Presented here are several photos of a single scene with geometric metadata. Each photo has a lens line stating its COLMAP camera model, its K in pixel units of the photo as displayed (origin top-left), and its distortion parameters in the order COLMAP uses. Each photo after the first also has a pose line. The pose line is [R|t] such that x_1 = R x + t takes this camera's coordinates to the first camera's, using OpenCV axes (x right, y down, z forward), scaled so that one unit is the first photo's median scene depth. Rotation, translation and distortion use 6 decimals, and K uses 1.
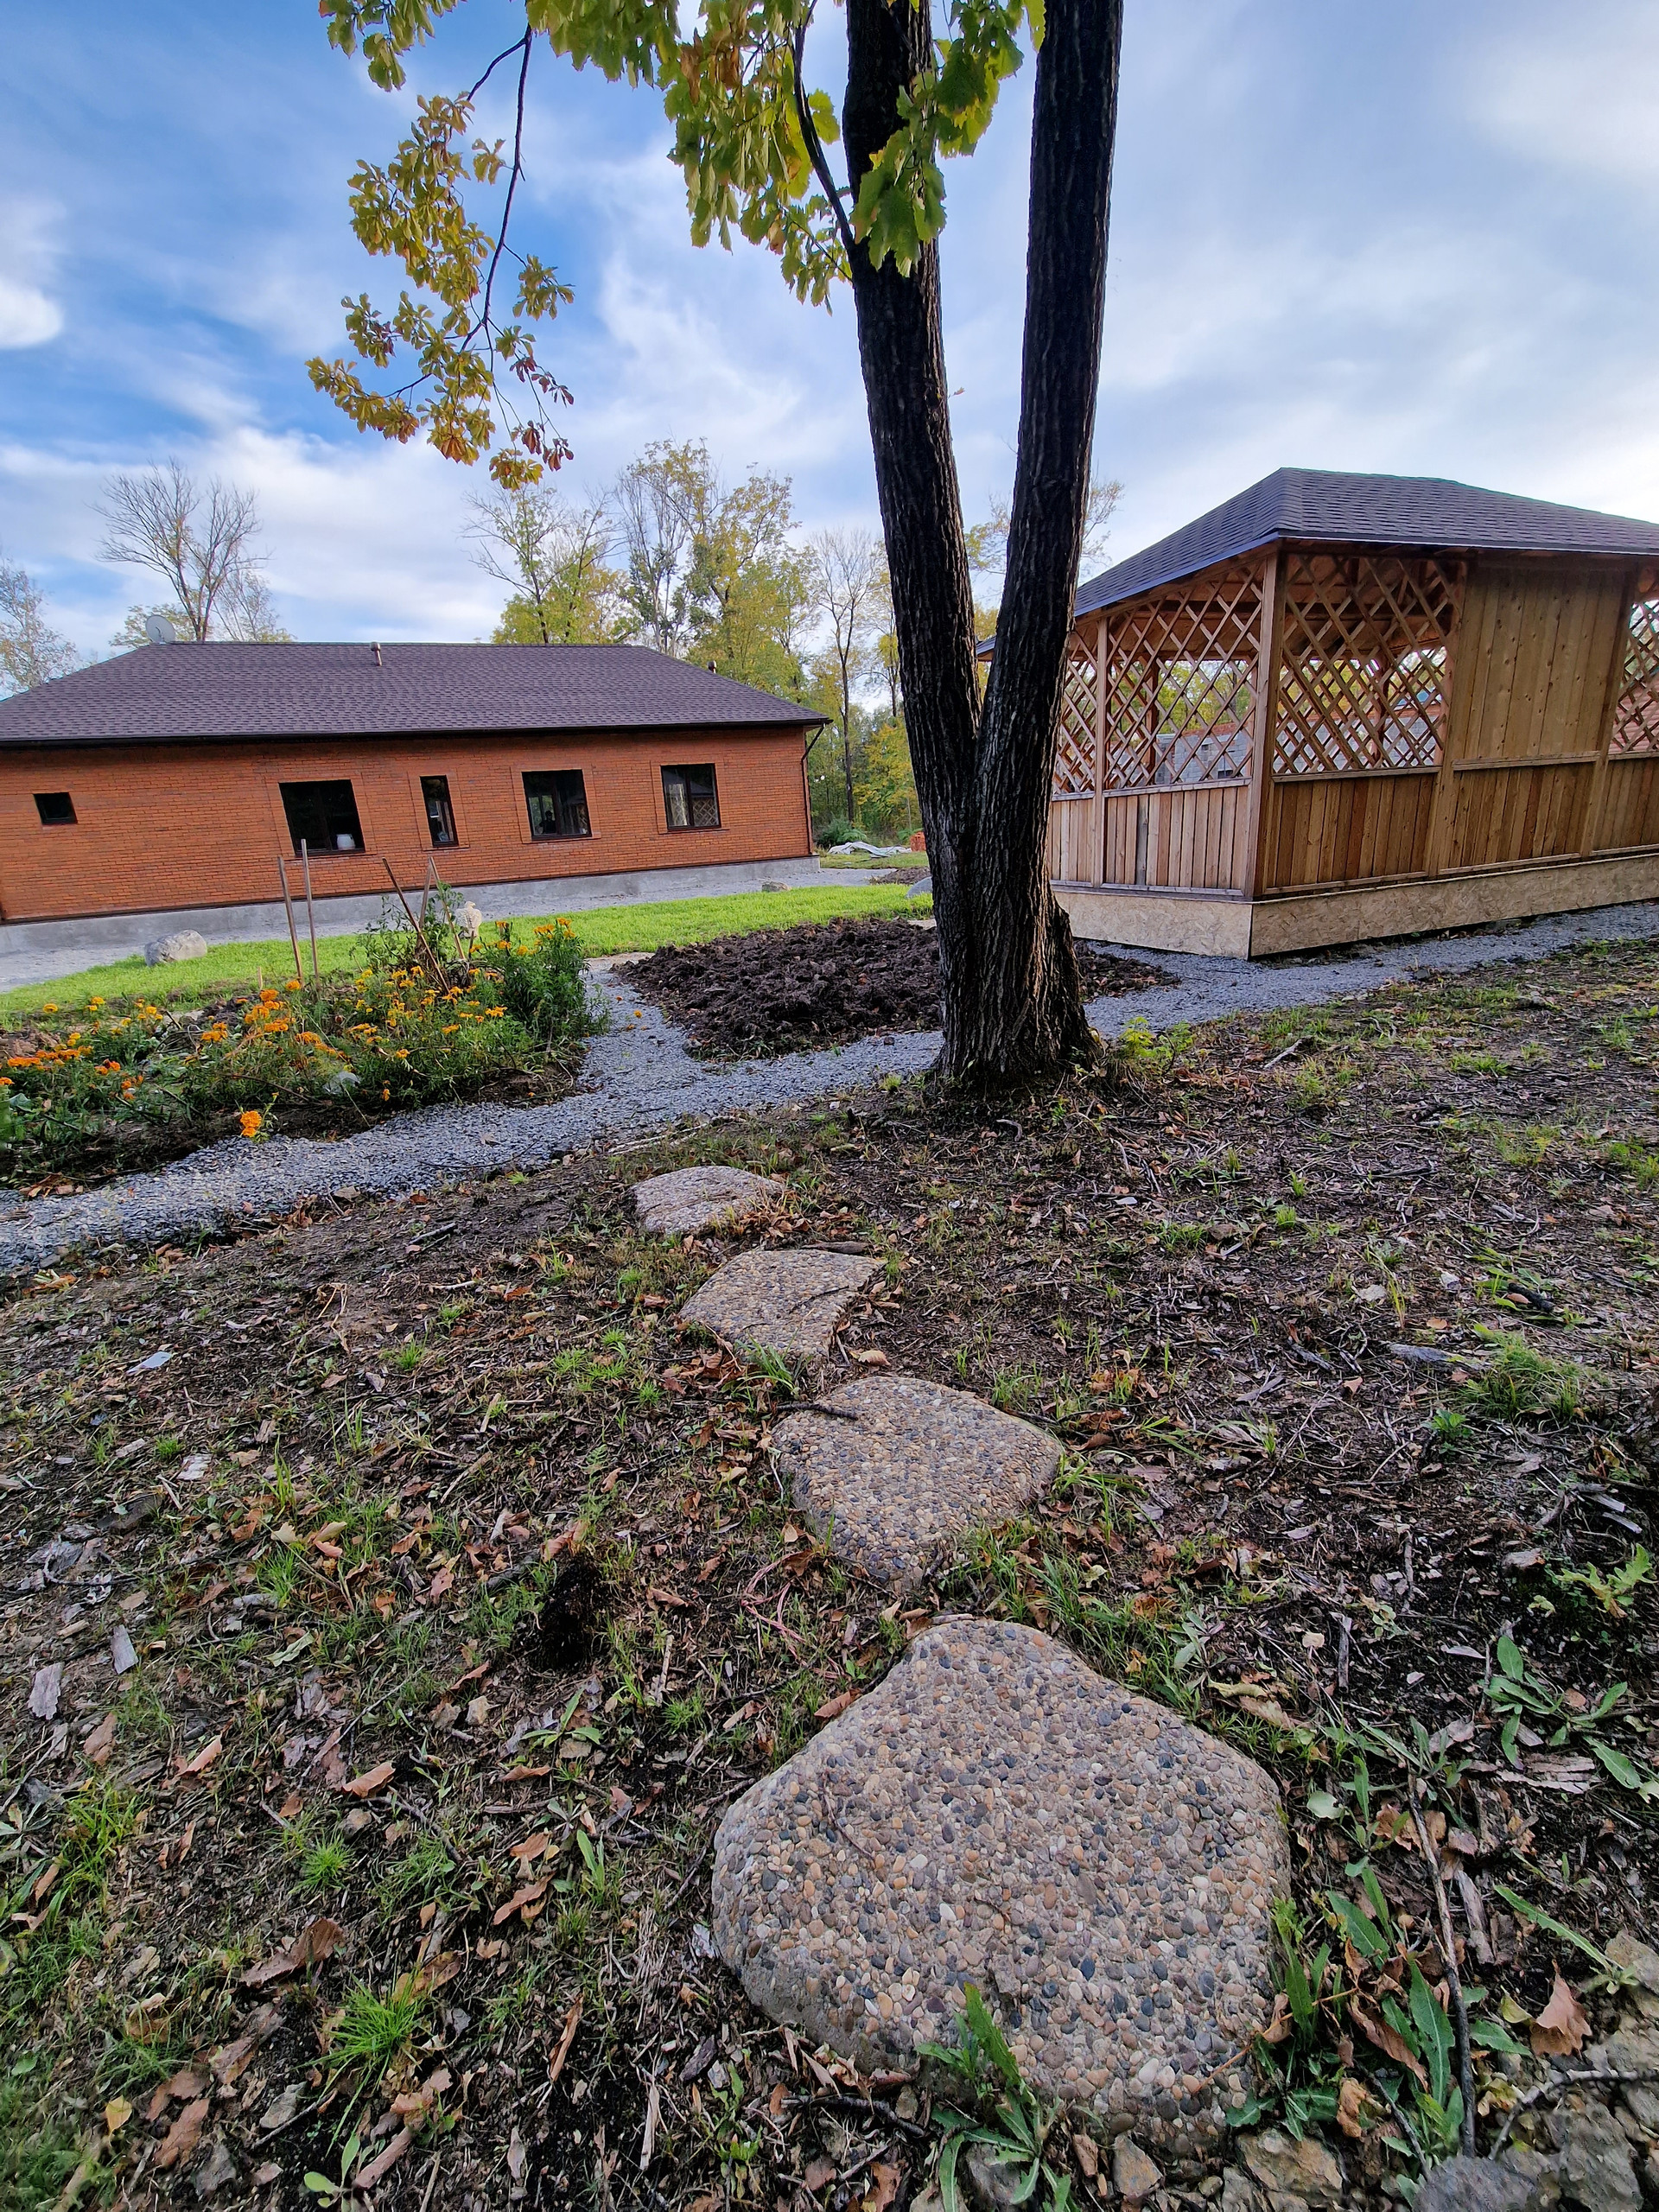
lens RADIAL K [[900.3, 0, 831.4], [0, 900.3, 1086.3], [0, 0, 1]] dist [0.002348, -0.000733]
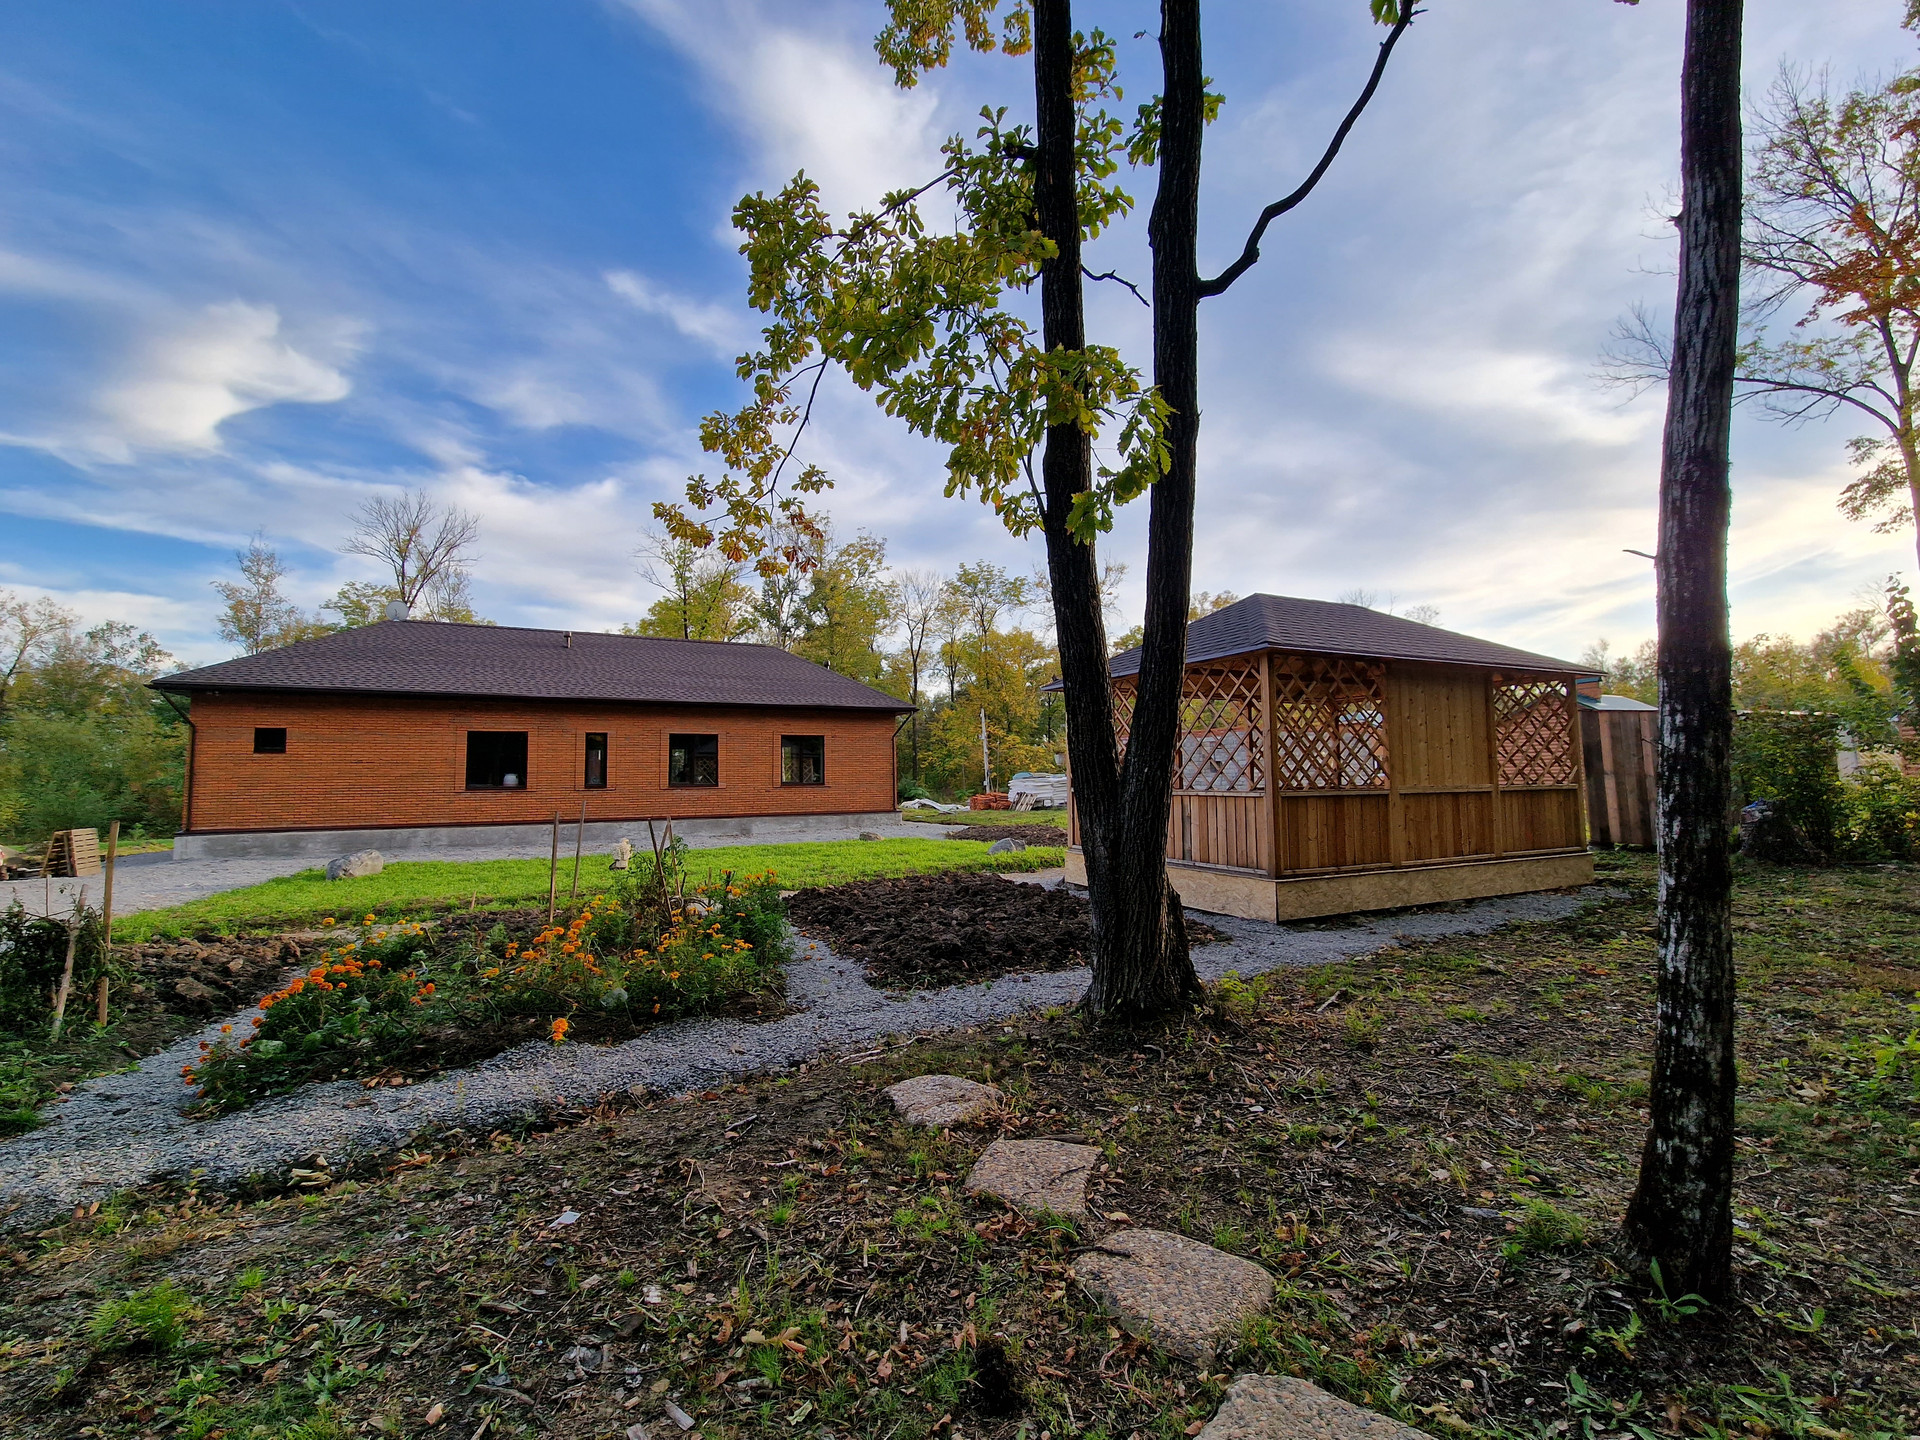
lens RADIAL K [[781.4, 0, 948.3], [0, 781.4, 715.1], [0, 0, 1]] dist [0.002348, -0.000733]
pose [[0.995564, 0.063763, 0.069188, -0.183546], [-0.034721, 0.932425, -0.359691, 0.005746], [-0.087448, 0.355693, 0.930503, -0.214493]]
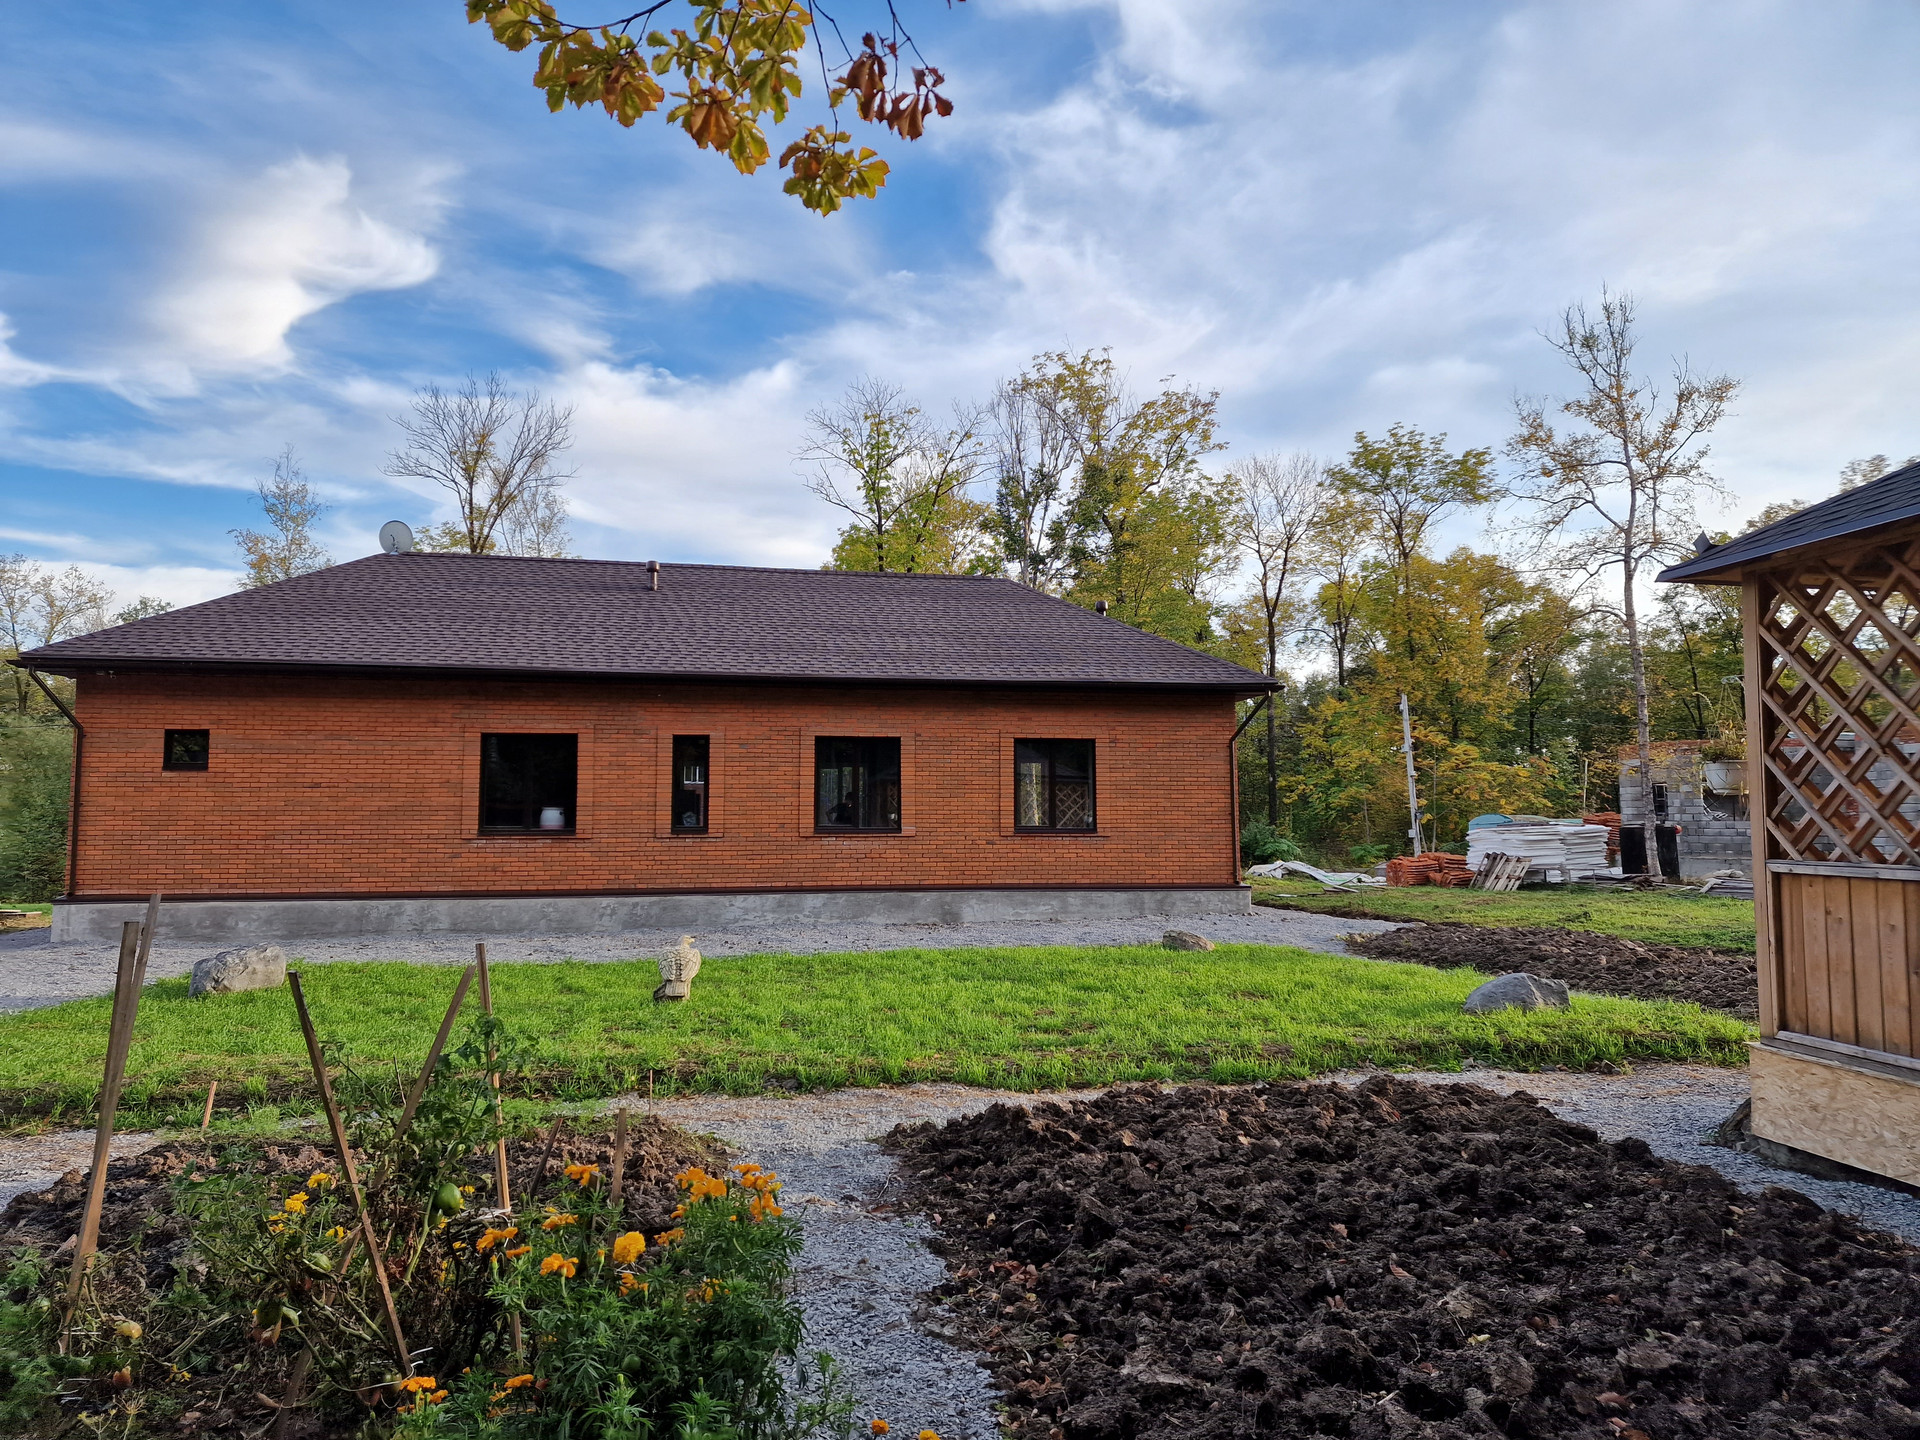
lens RADIAL K [[1258.4, 0, 943.3], [0, 1258.4, 723.6], [0, 0, 1]] dist [0.114228, -0.158224]
pose [[0.973302, 0.051912, -0.223581, -0.171416], [-0.126038, 0.934967, -0.331588, -0.258908], [0.191828, 0.350915, 0.916548, 0.679189]]
